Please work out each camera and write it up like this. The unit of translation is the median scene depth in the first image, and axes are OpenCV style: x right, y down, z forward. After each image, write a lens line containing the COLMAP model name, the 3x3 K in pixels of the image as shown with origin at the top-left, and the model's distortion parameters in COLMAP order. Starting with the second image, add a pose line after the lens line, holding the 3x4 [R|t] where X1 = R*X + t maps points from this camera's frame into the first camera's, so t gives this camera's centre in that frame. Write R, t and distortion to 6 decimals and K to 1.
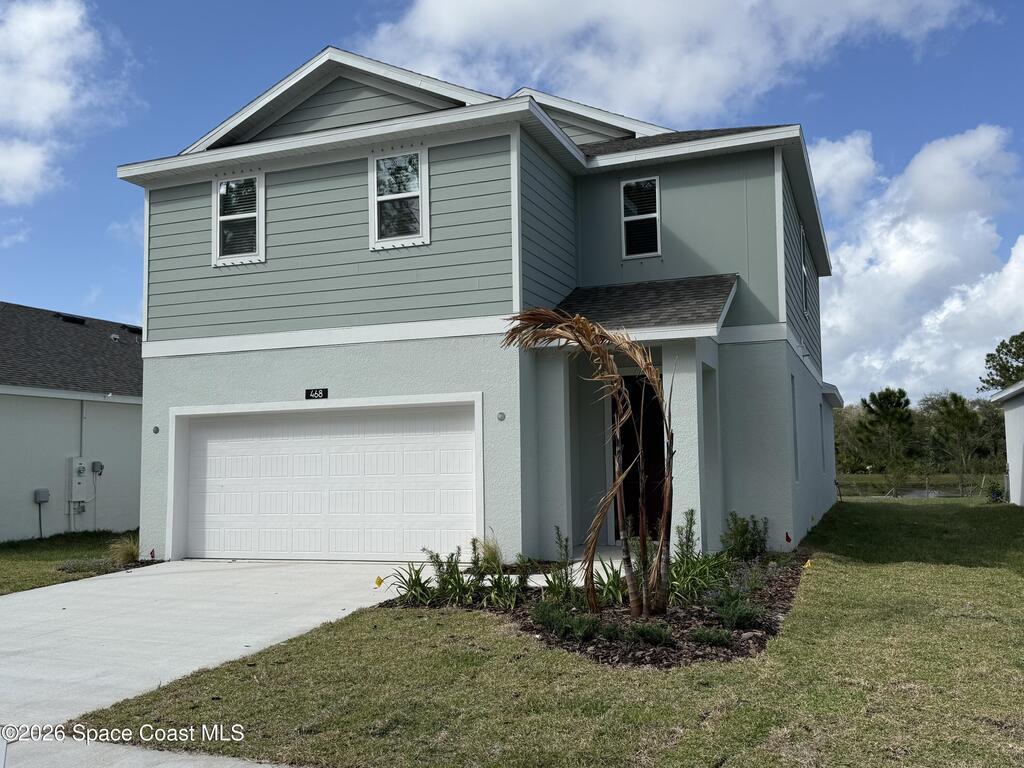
lens RADIAL K [[900.6, 0, 513.7], [0, 900.6, 388.0], [0, 0, 1]] dist [0.133414, 0.016825]
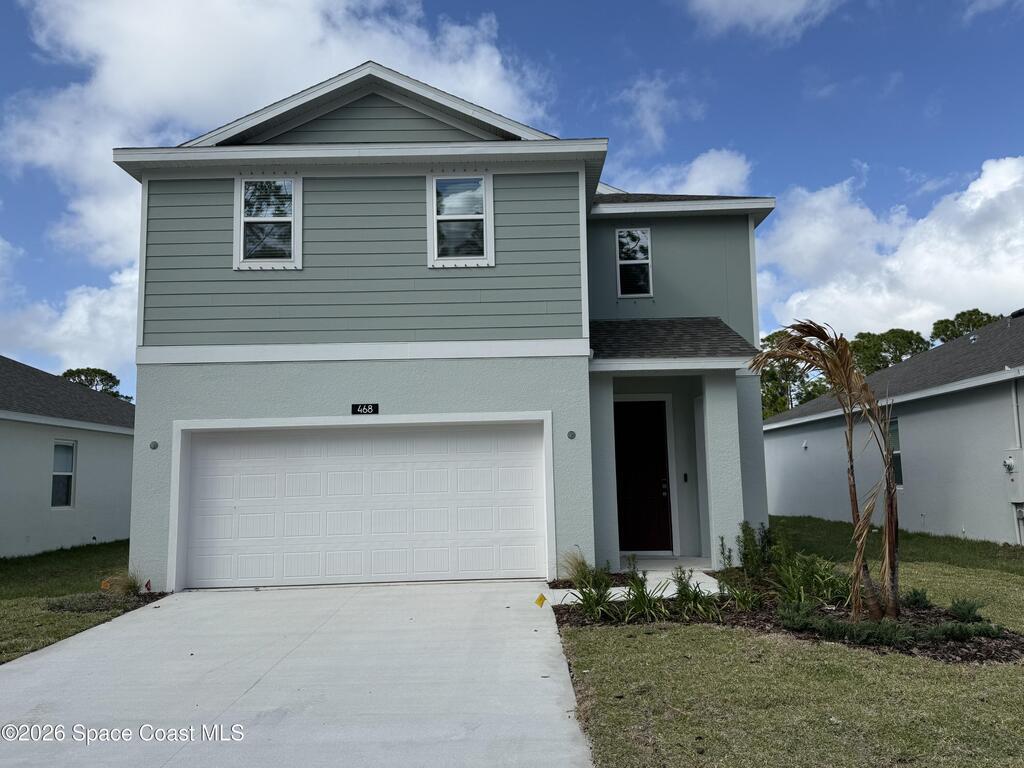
lens RADIAL K [[788.9, 0, 513.8], [0, 788.9, 387.7], [0, 0, 1]] dist [0.110663, -0.013433]
pose [[0.929675, 0.040165, 0.366183, -0.367103], [-0.025147, 0.998639, -0.045694, 0.017549], [-0.367520, 0.033272, 0.929420, 0.149052]]
